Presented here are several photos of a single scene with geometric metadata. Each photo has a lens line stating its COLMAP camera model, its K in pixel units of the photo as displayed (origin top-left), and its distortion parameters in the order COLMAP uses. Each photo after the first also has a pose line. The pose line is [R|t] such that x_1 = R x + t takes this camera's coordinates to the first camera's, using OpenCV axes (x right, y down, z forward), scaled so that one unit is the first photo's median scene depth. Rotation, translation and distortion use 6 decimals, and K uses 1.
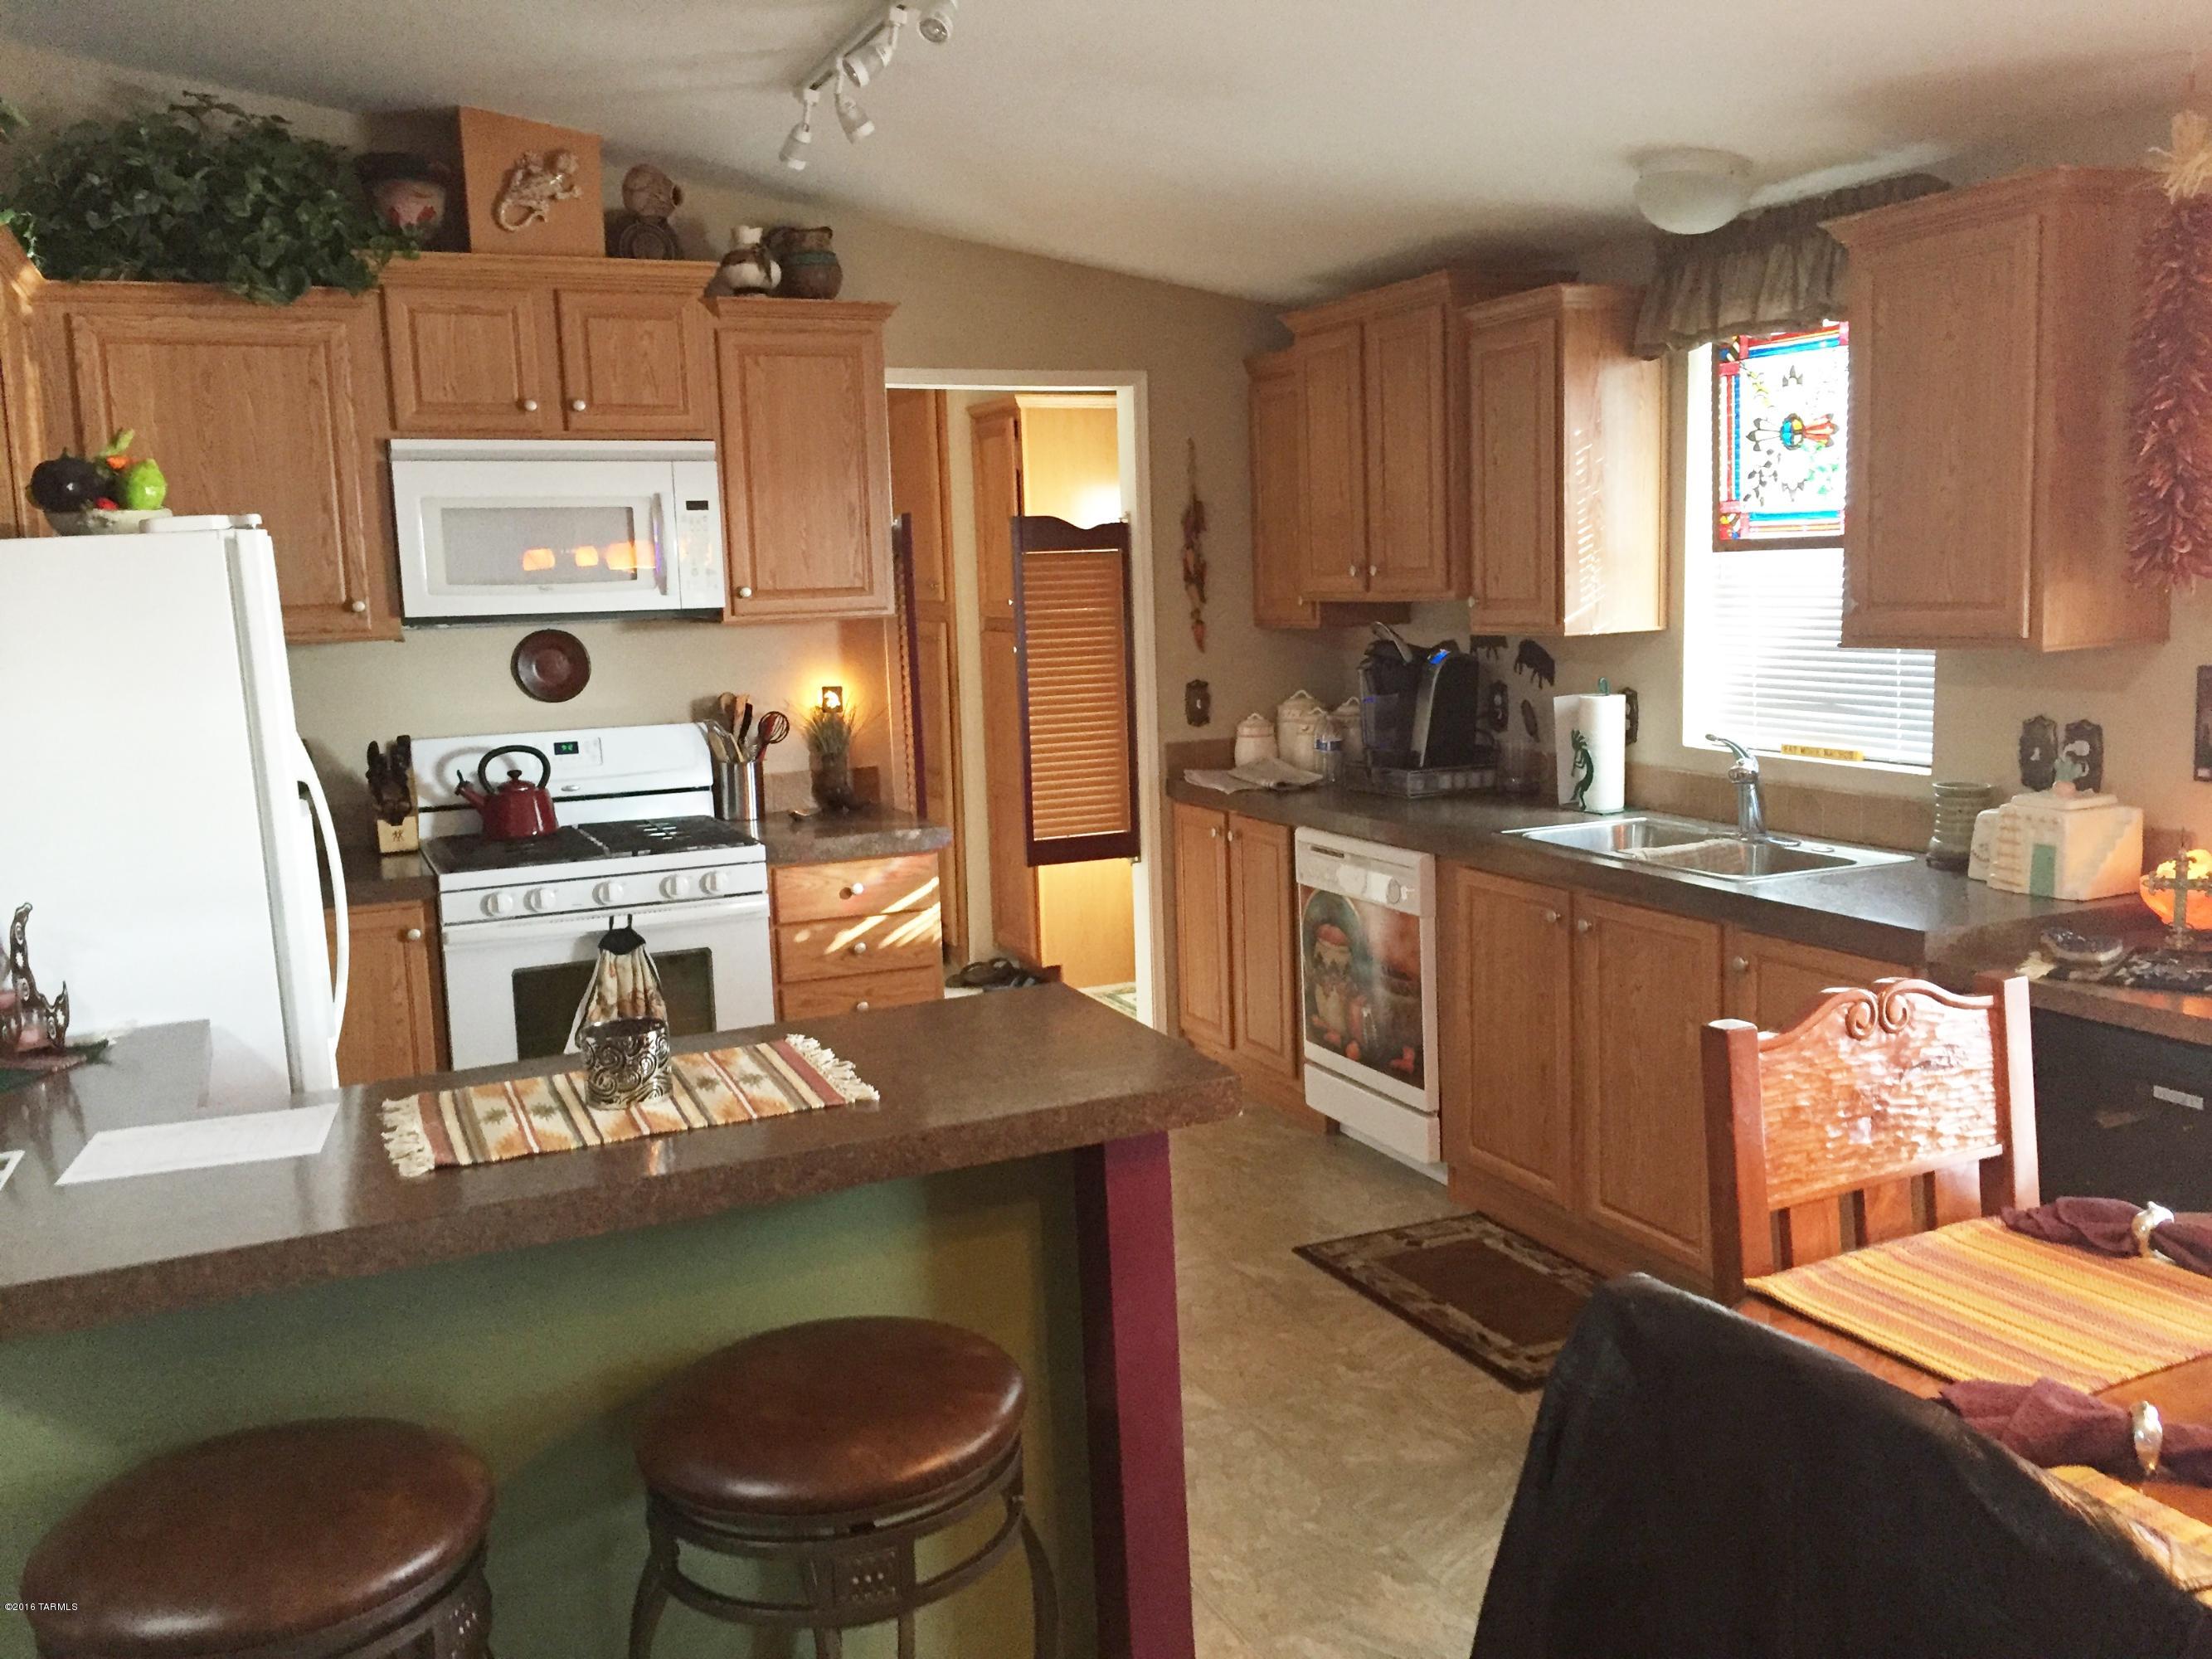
lens RADIAL K [[1855.8, 0, 1103.7], [0, 1855.8, 821.1], [0, 0, 1]] dist [0.019441, -0.036335]
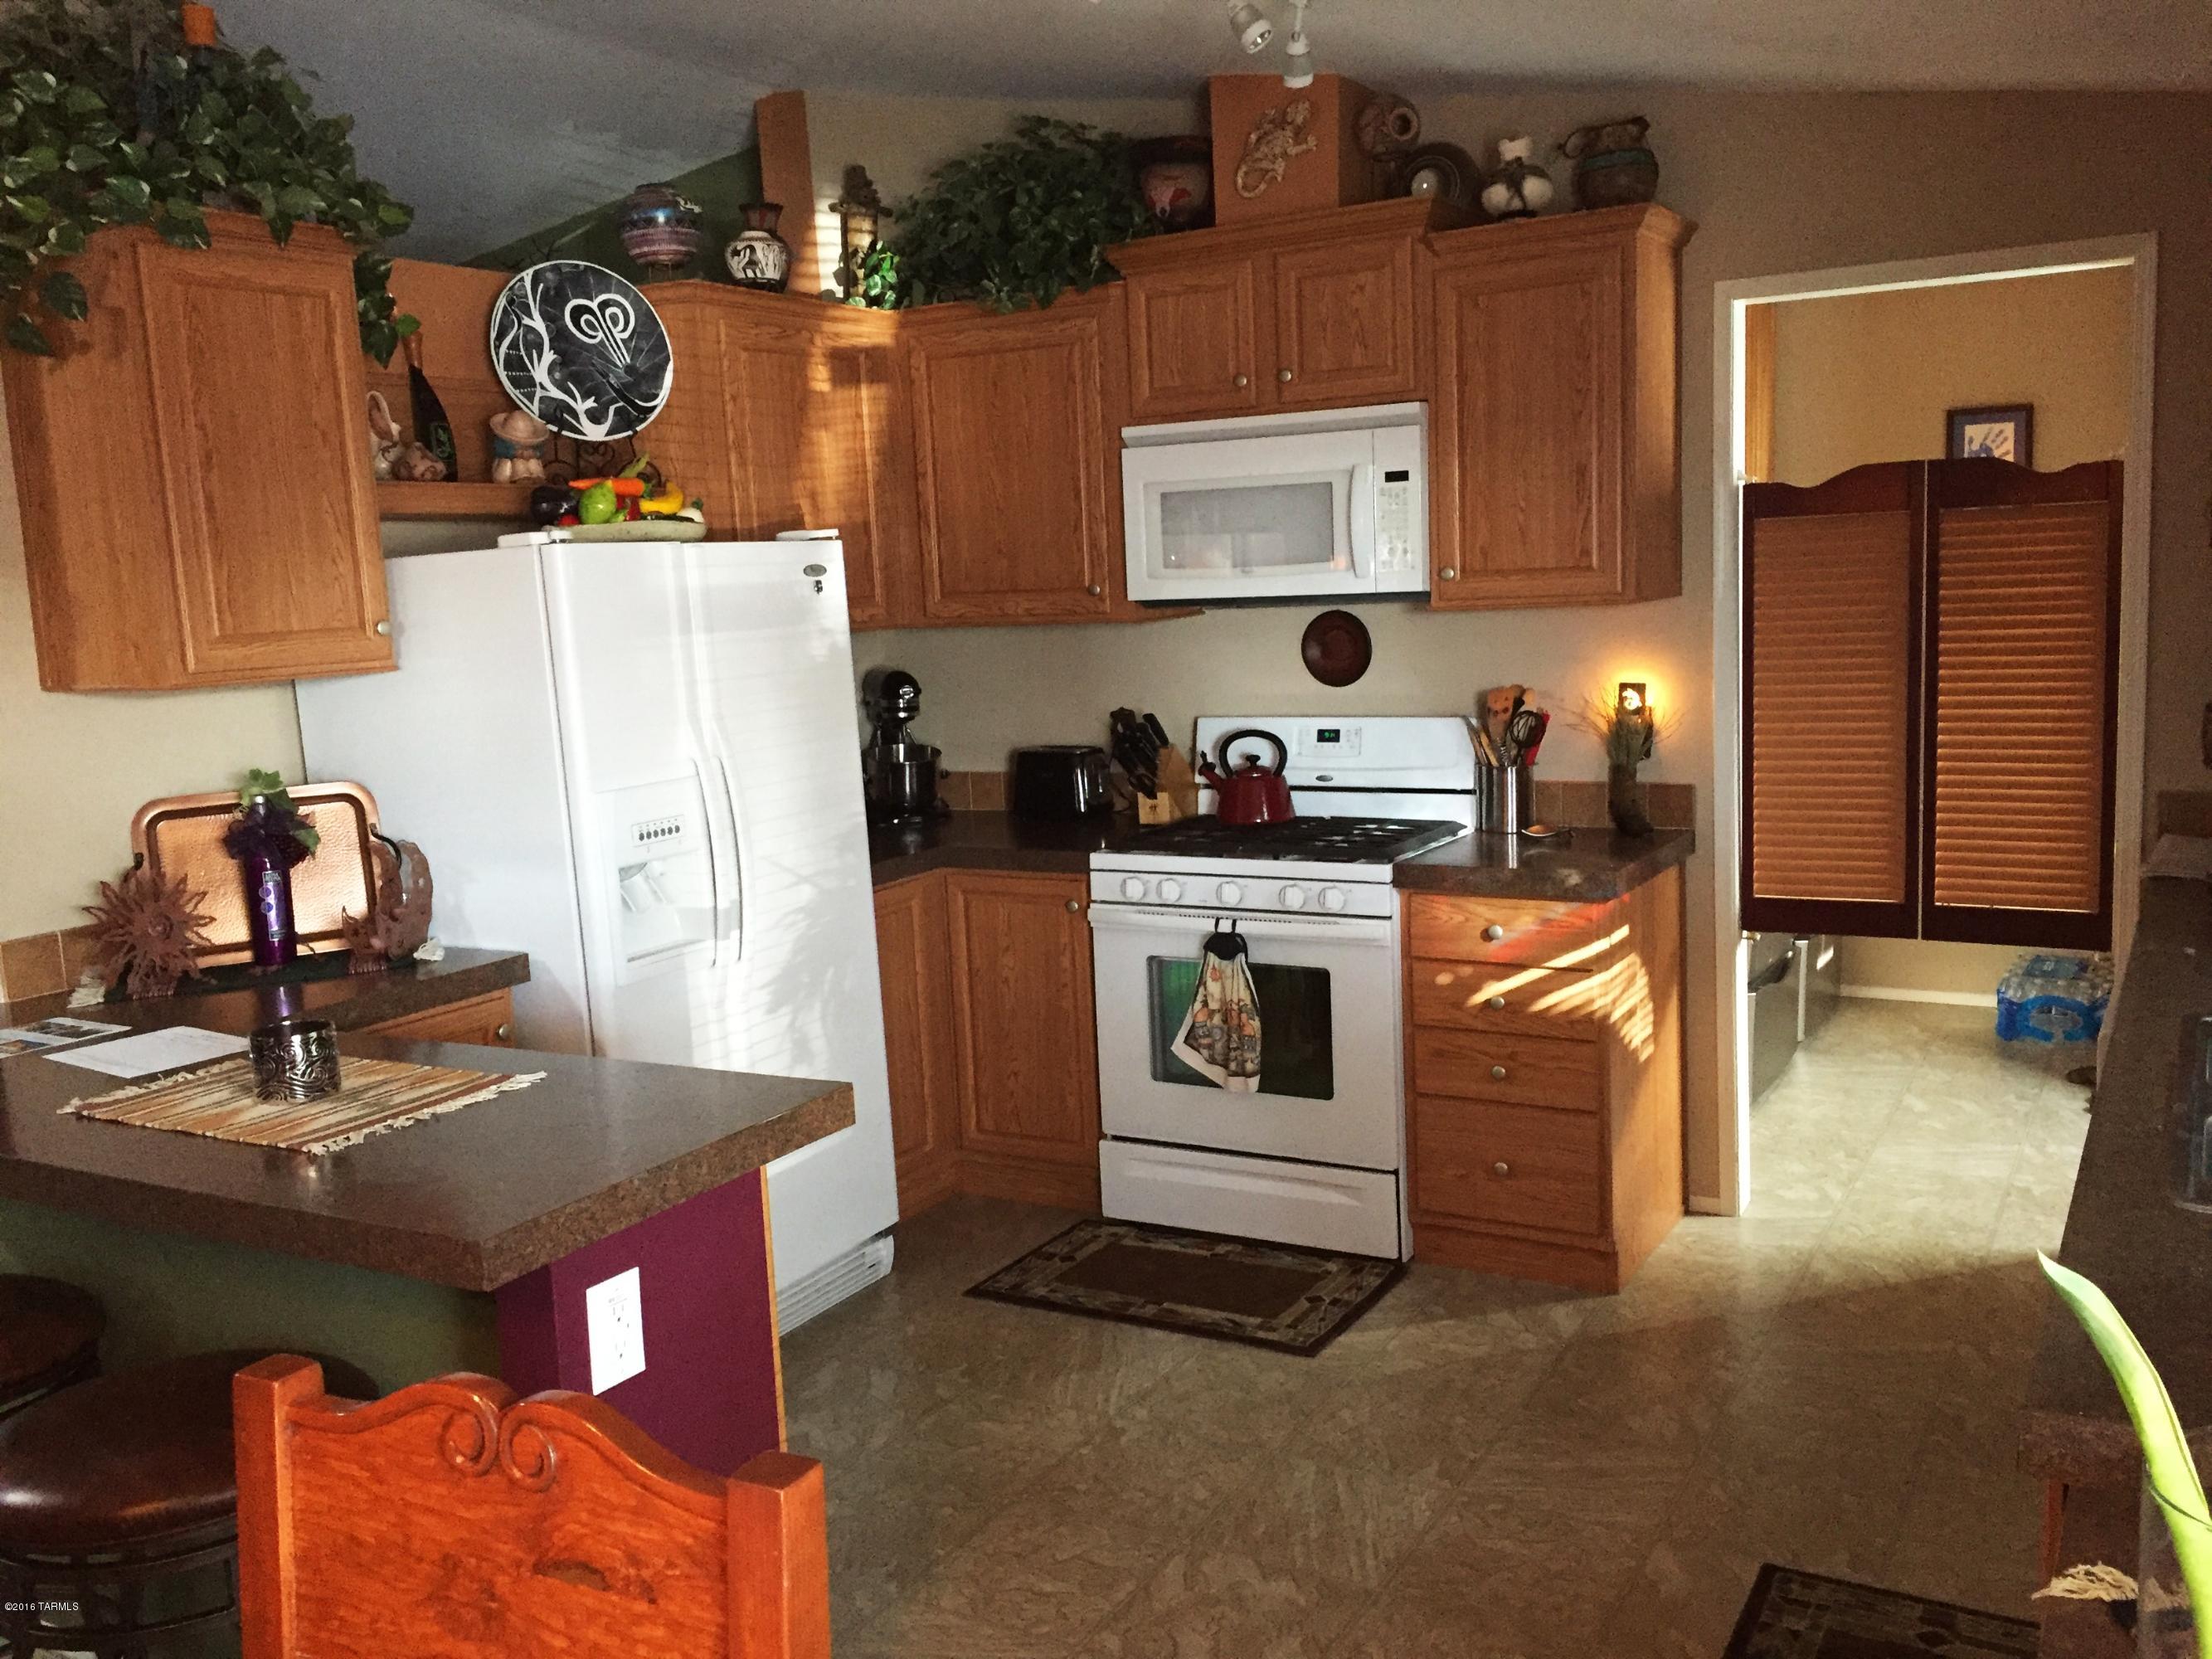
lens RADIAL K [[1855.8, 0, 1102.9], [0, 1855.8, 827.5], [0, 0, 1]] dist [0.019441, -0.036335]
pose [[0.574450, 0.119580, -0.809758, 0.441556], [-0.080848, 0.992723, 0.089244, -0.071339], [0.814537, 0.014201, 0.579938, 0.372811]]
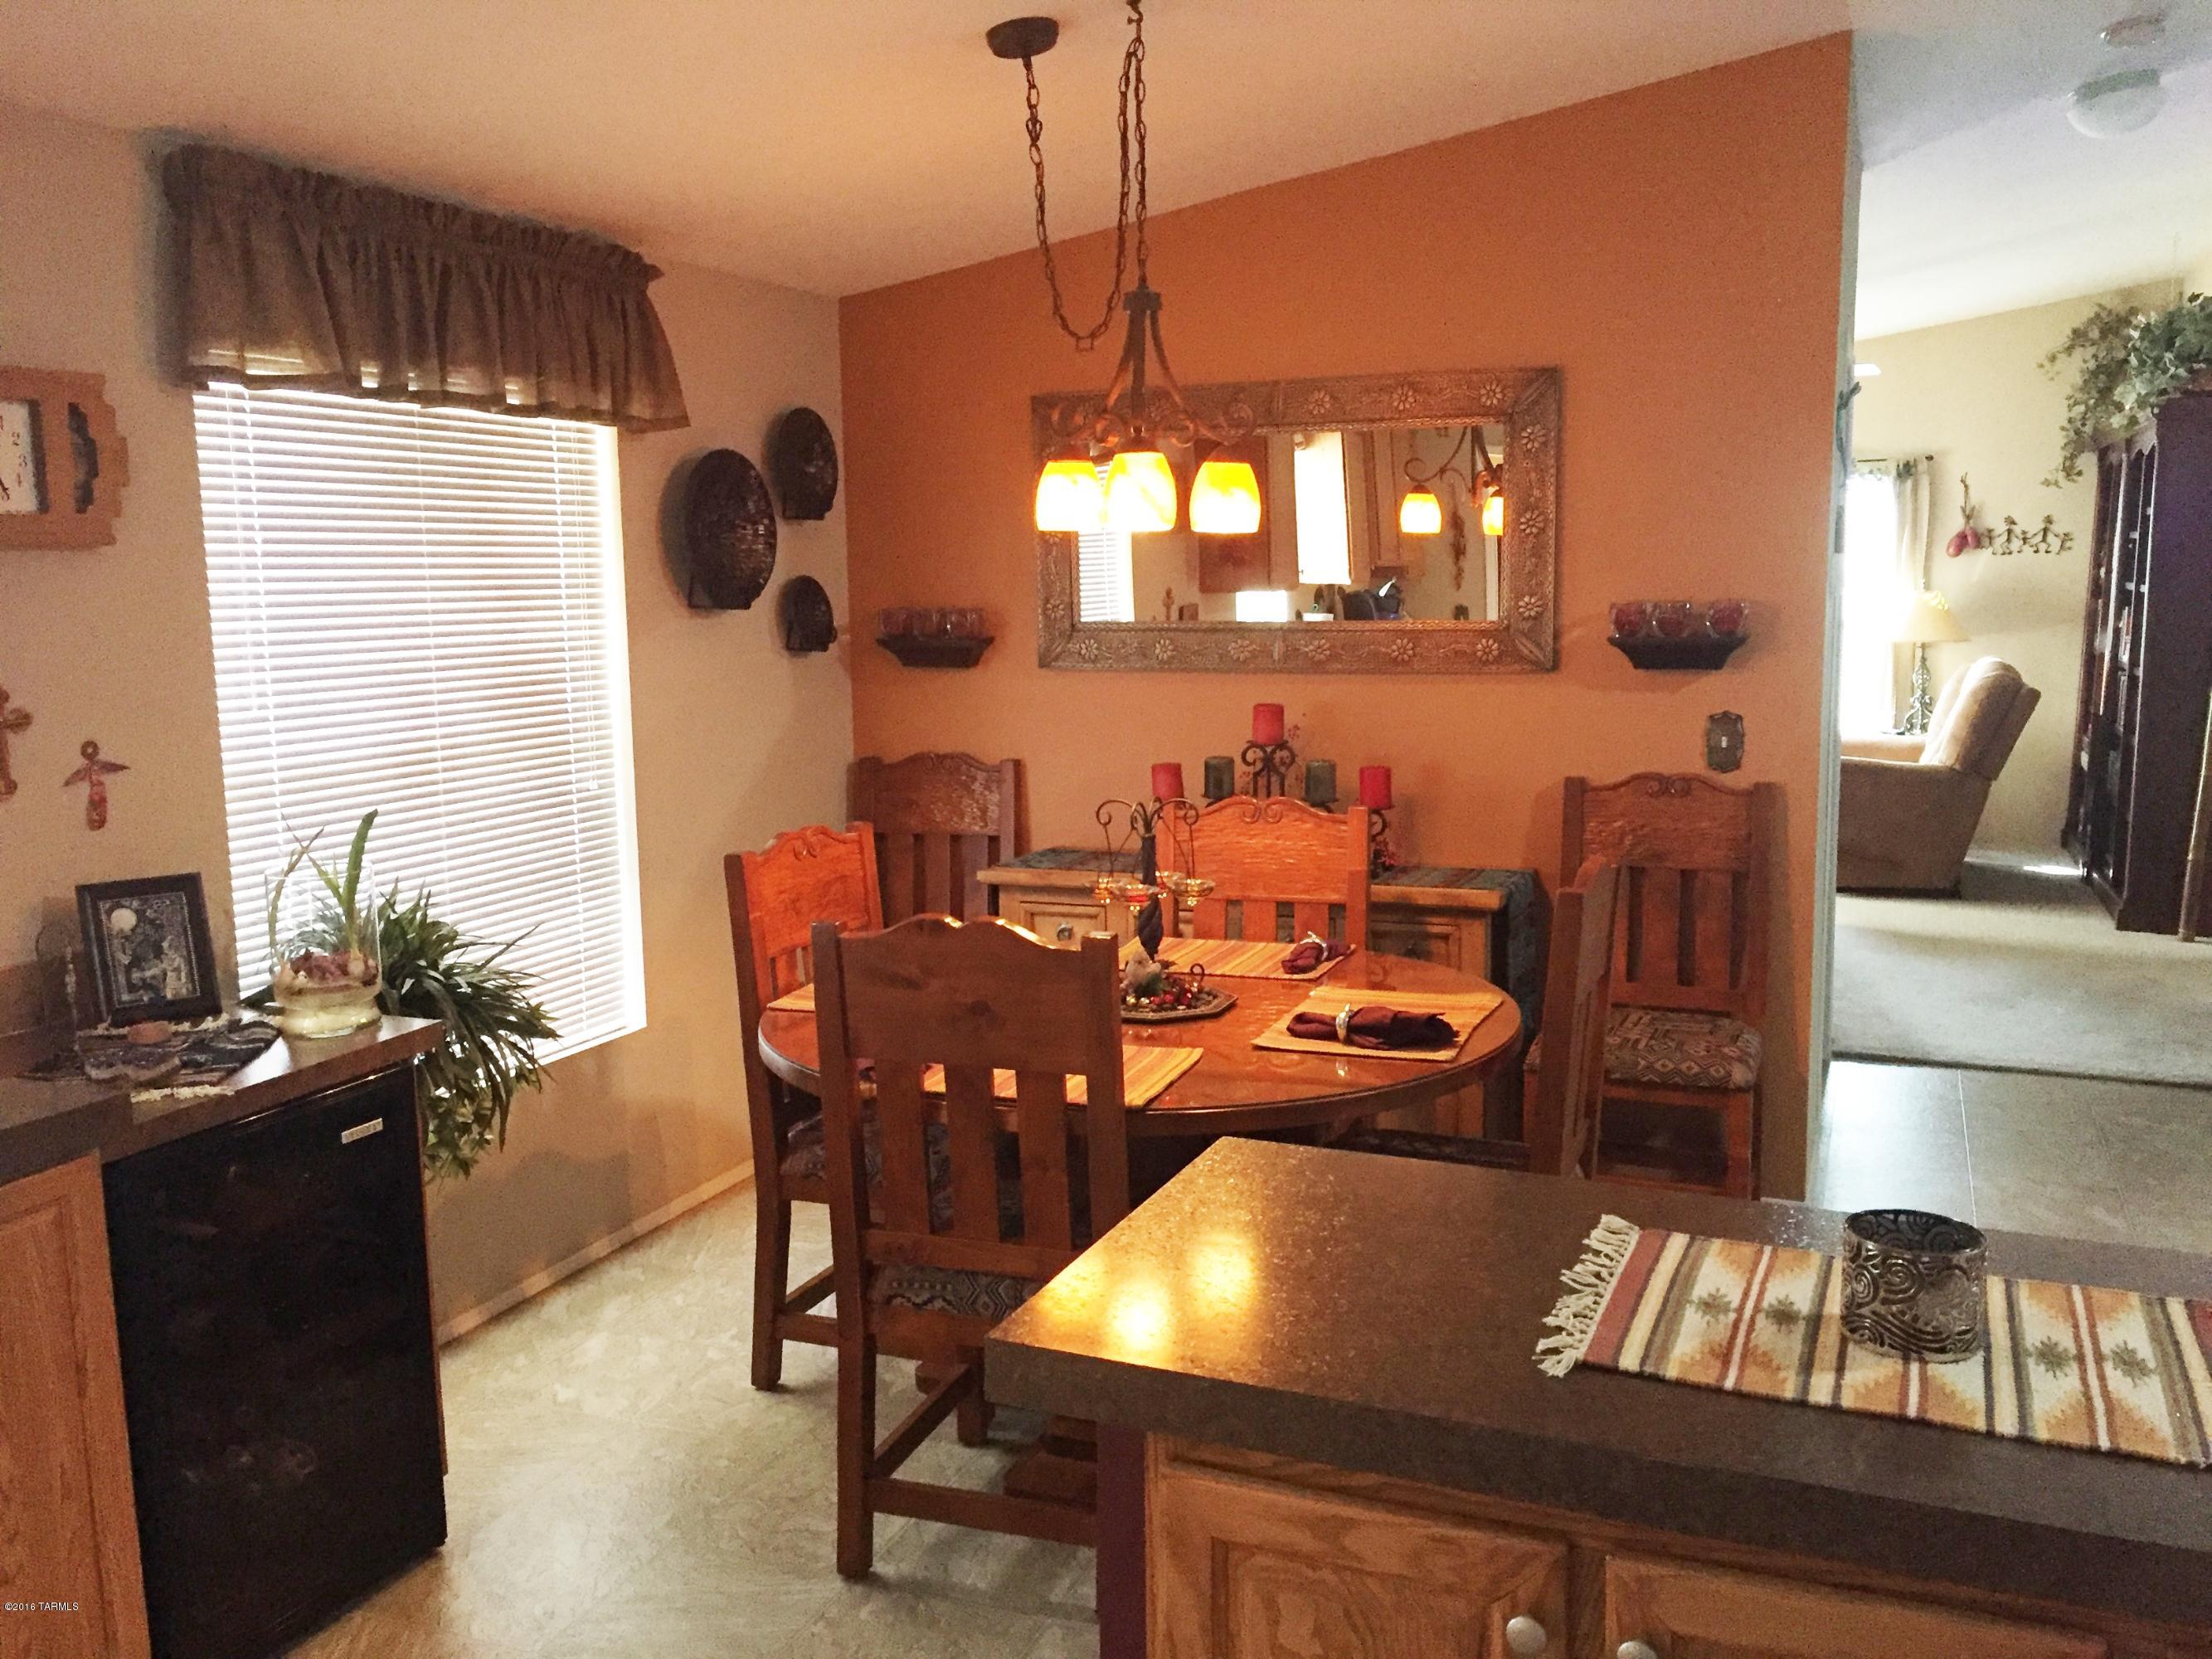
lens RADIAL K [[1855.8, 0, 1097.8], [0, 1855.8, 834.0], [0, 0, 1]] dist [0.019441, -0.036335]
pose [[-0.681577, -0.054206, 0.729736, -0.508727], [0.135056, 0.970801, 0.198256, -0.183926], [-0.719175, 0.233682, -0.654354, 1.532255]]
